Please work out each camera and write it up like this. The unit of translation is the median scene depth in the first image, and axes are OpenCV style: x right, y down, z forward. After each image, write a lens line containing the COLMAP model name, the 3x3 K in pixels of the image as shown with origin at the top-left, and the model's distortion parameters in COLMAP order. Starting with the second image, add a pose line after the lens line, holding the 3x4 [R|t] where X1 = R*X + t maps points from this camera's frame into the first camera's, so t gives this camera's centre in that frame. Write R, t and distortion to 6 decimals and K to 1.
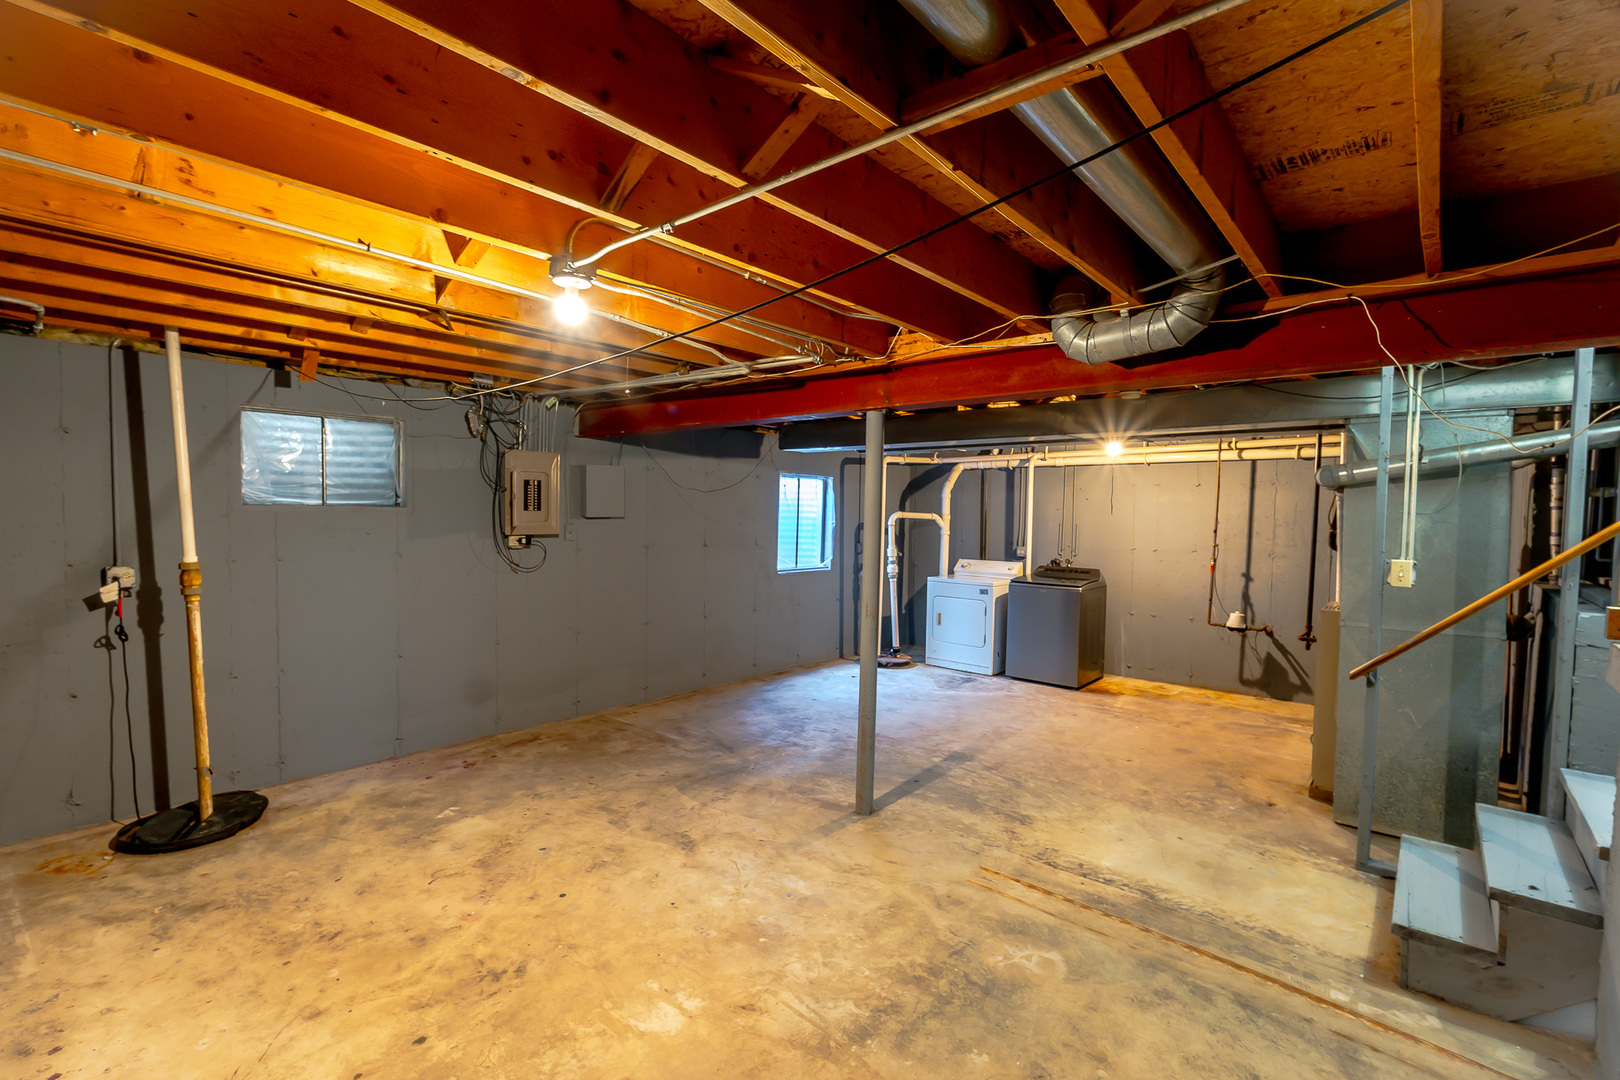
lens RADIAL K [[731.9, 0, 809.9], [0, 731.9, 528.1], [0, 0, 1]] dist [-0.016120, 0.003505]
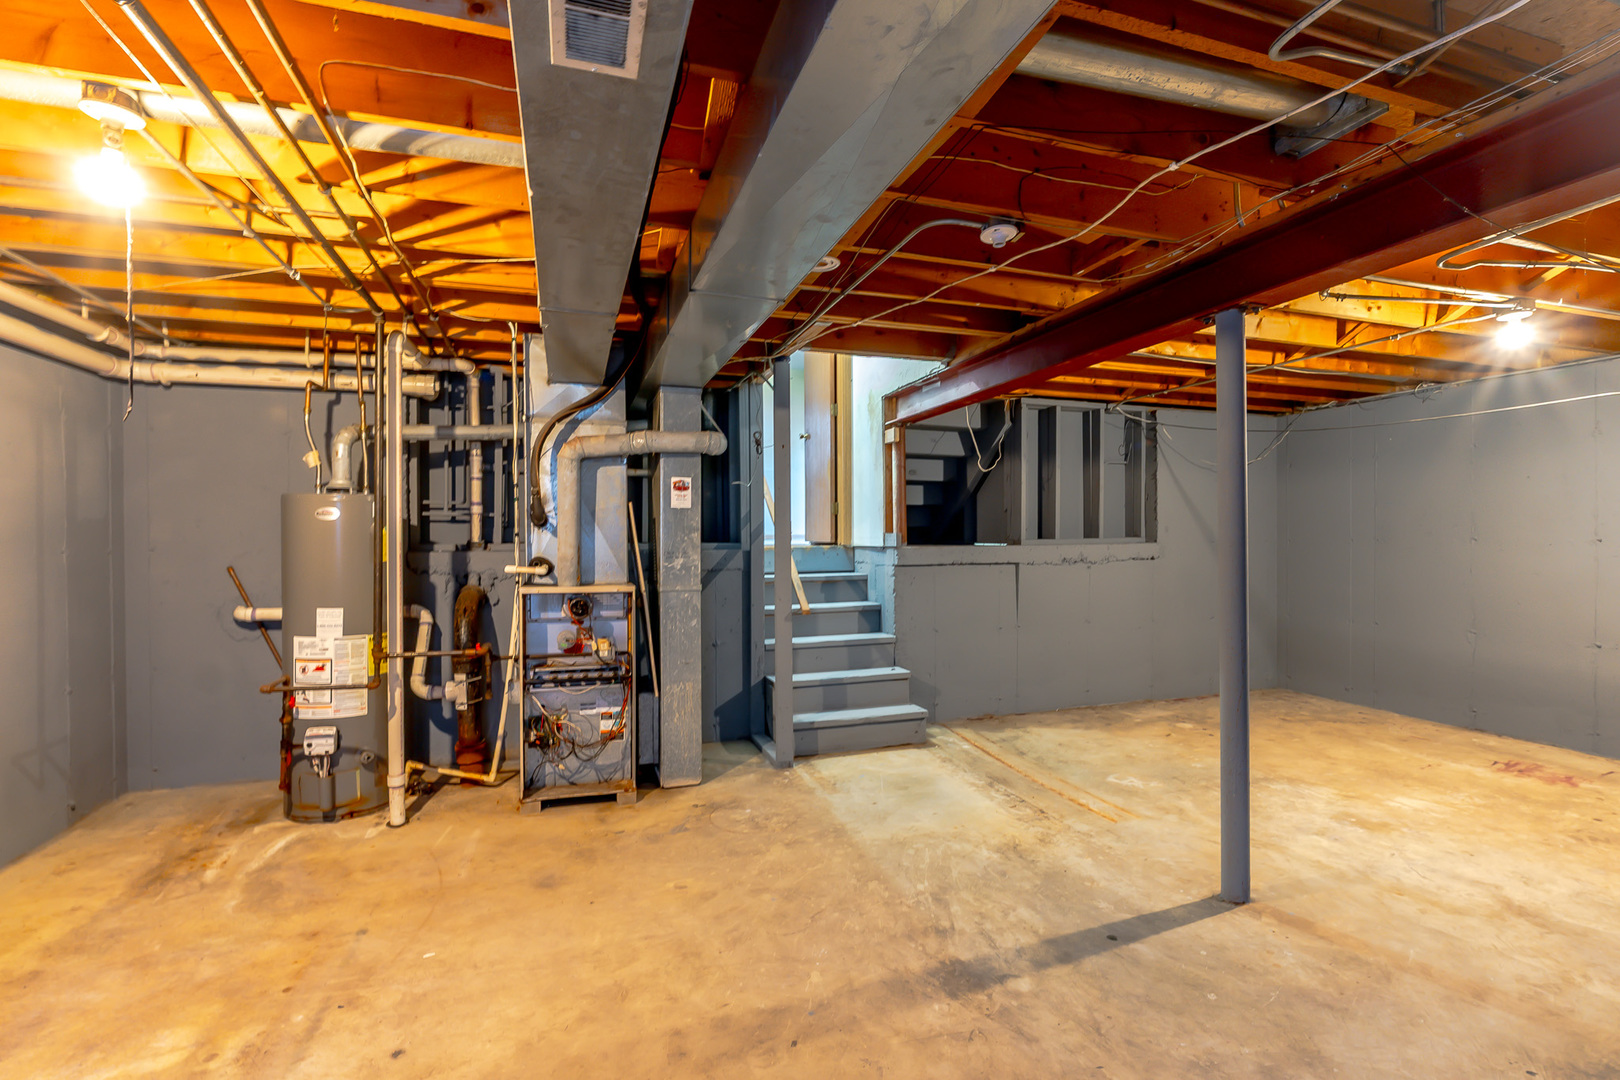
lens RADIAL K [[731.9, 0, 813.2], [0, 731.9, 549.3], [0, 0, 1]] dist [-0.016120, 0.003505]
pose [[-0.859723, -0.022360, 0.510271, 0.074036], [0.000934, 0.998971, 0.045348, 0.031825], [-0.510759, 0.039463, -0.858818, 1.757984]]
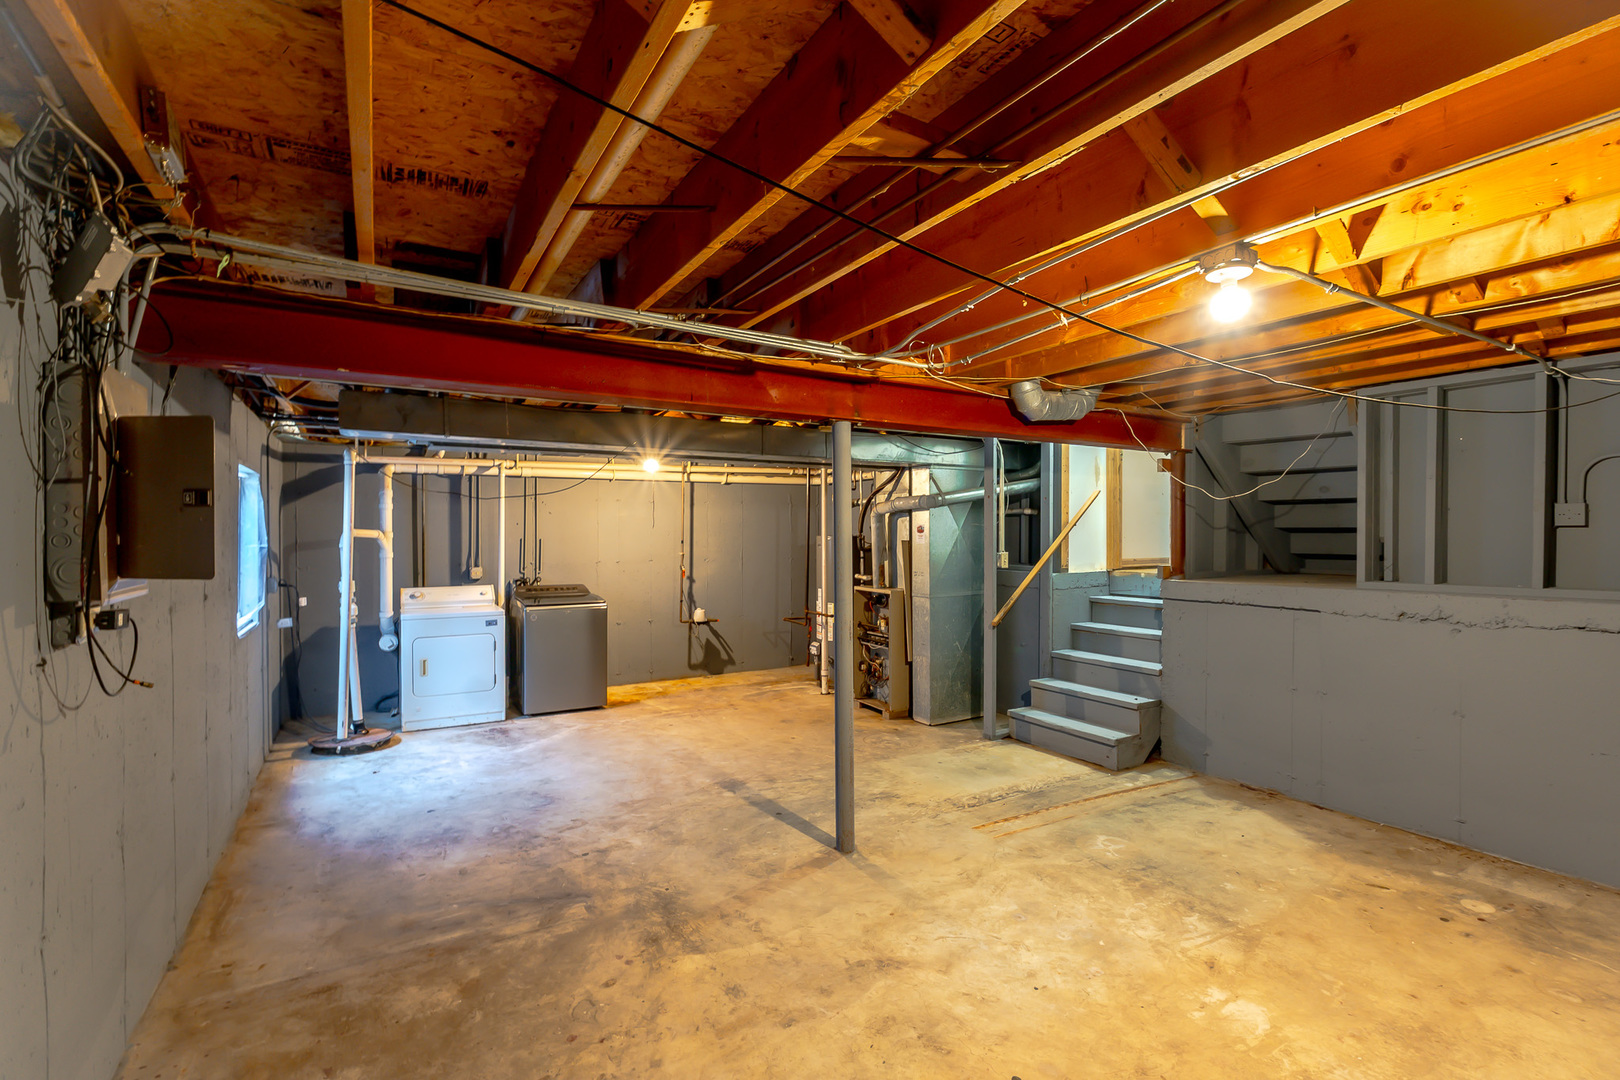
lens RADIAL K [[731.9, 0, 804.0], [0, 731.9, 541.6], [0, 0, 1]] dist [-0.016120, 0.003505]
pose [[0.321158, -0.028715, 0.946590, -0.806500], [0.027713, 0.999397, 0.020914, -0.024179], [-0.946620, 0.019516, 0.321760, 0.737060]]
